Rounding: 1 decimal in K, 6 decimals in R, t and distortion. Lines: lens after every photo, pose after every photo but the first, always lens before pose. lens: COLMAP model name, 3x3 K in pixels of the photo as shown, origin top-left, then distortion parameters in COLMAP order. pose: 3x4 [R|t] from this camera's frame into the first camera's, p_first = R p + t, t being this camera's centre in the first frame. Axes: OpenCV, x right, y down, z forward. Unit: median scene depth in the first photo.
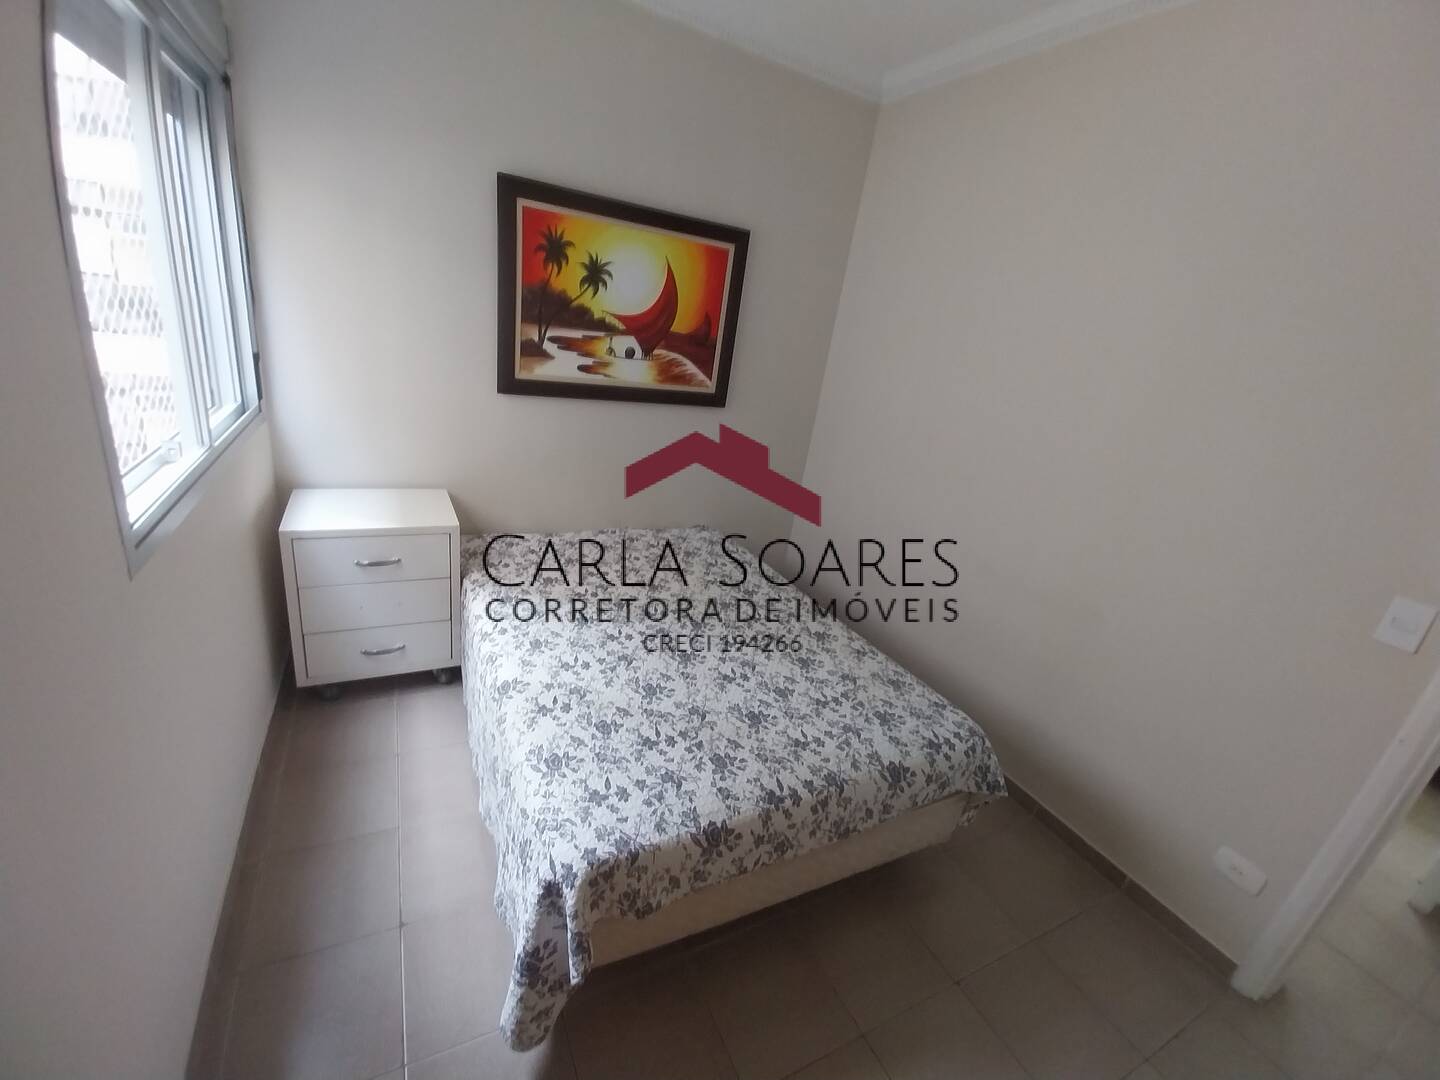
lens RADIAL K [[576.5, 0, 719.4], [0, 576.5, 535.1], [0, 0, 1]] dist [0.027624, -0.018402]
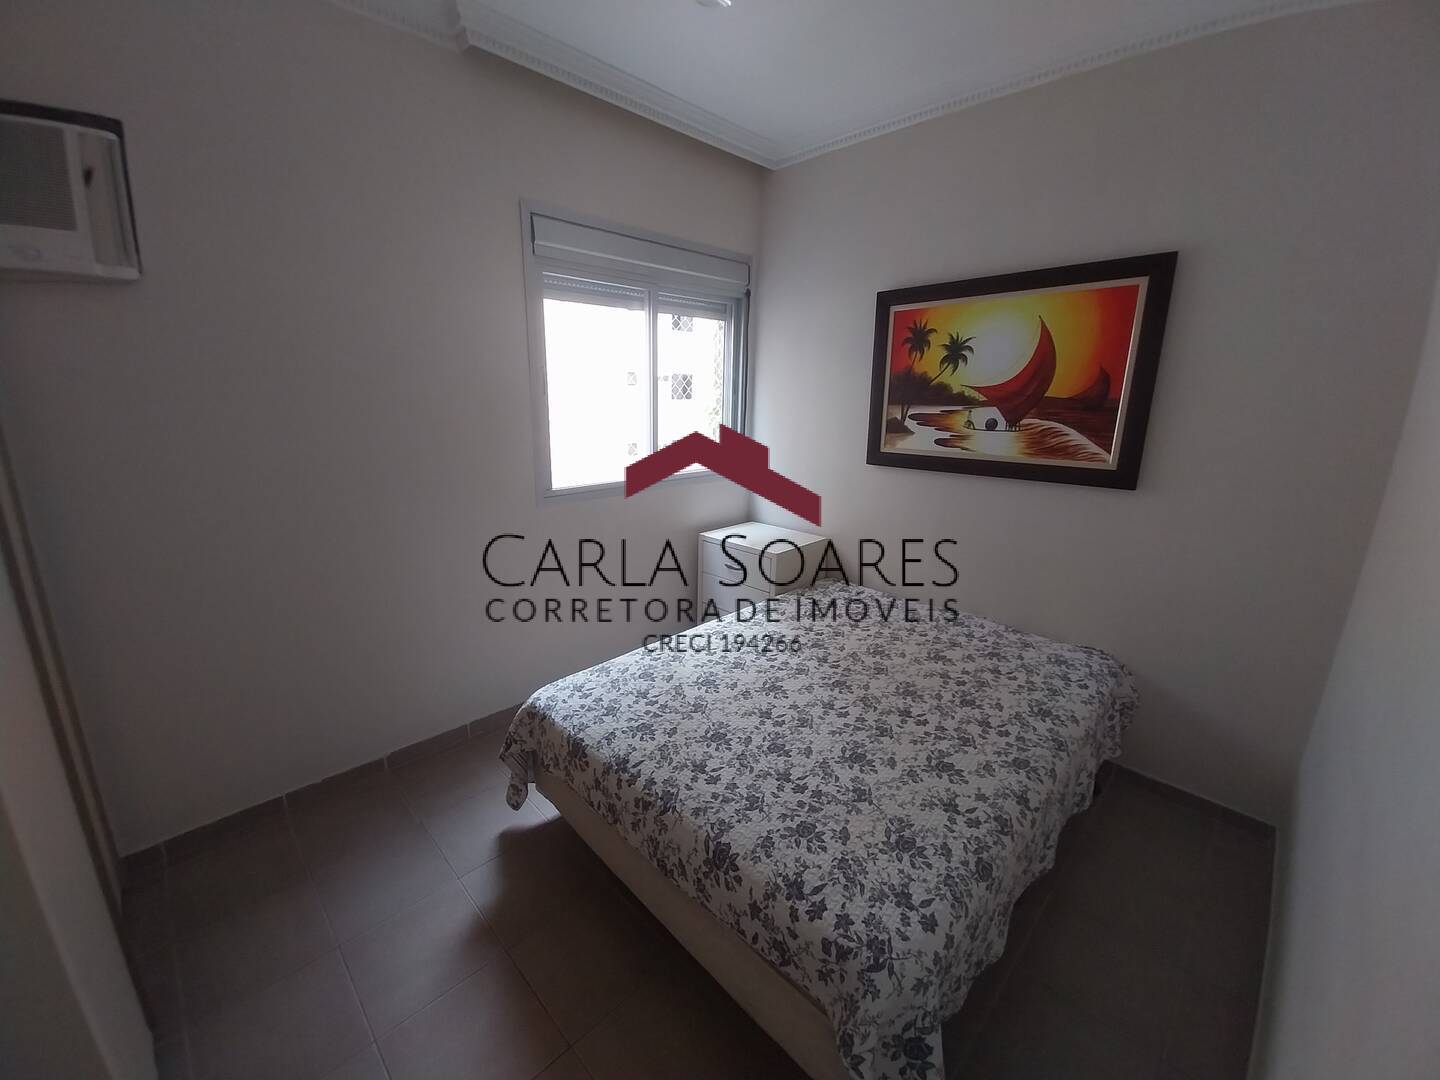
lens RADIAL K [[576.5, 0, 719.4], [0, 576.5, 535.1], [0, 0, 1]] dist [0.027624, -0.018402]
pose [[0.307827, 0.099921, -0.946181, 0.655829], [-0.292651, 0.956202, 0.005769, -0.023028], [0.905316, 0.275125, 0.323587, 0.374361]]
